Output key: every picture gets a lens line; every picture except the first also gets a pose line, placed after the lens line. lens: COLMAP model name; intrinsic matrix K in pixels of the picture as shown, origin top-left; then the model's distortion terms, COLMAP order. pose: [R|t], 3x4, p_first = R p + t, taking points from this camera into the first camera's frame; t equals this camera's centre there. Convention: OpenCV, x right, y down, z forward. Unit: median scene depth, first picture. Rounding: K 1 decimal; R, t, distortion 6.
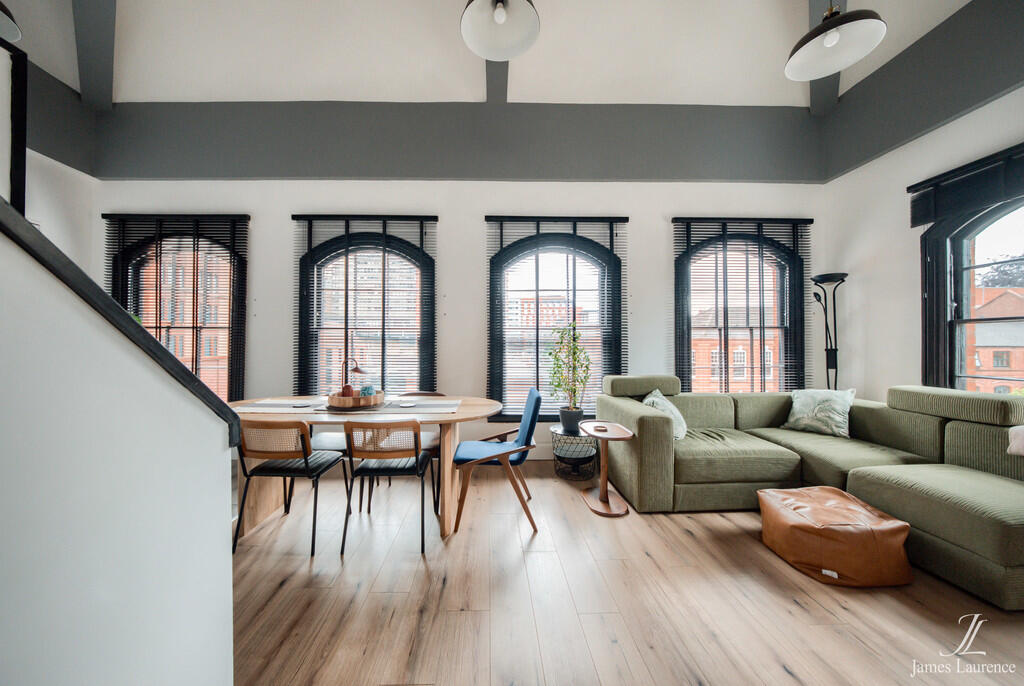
lens RADIAL K [[352.1, 0, 503.0], [0, 352.1, 350.3], [0, 0, 1]] dist [-0.017598, 0.000100]
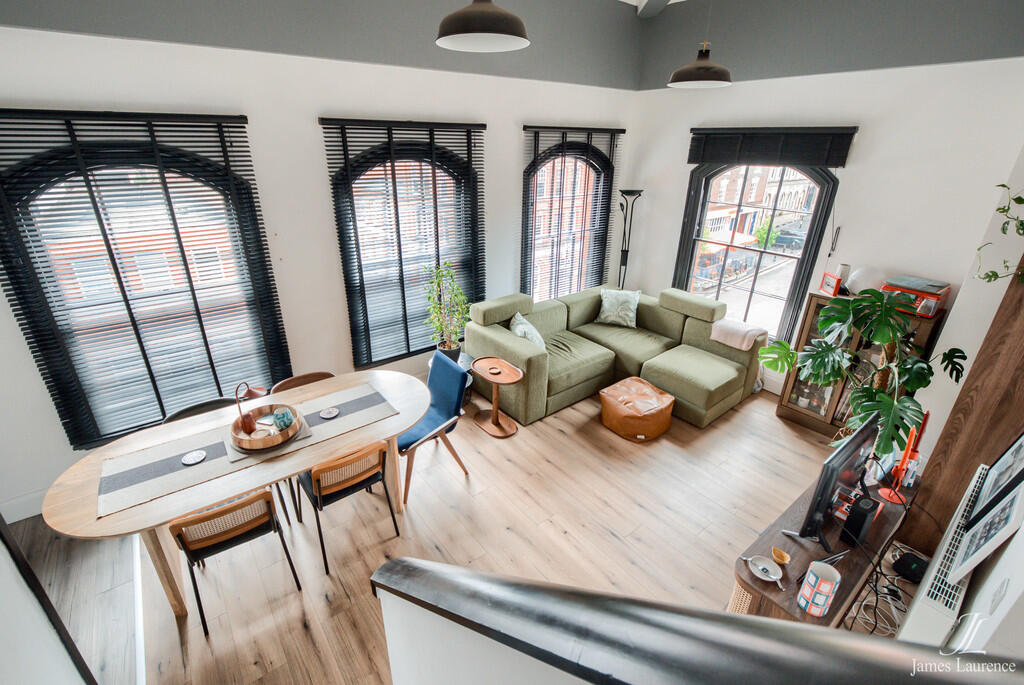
lens RADIAL K [[460.8, 0, 512.0], [0, 460.8, 342.5], [0, 0, 1]] dist [-0.000484, -0.000072]
pose [[0.792263, -0.232196, 0.564274, -0.426800], [-0.016929, 0.916045, 0.400717, -0.394458], [-0.609945, -0.327026, 0.721818, -0.062237]]
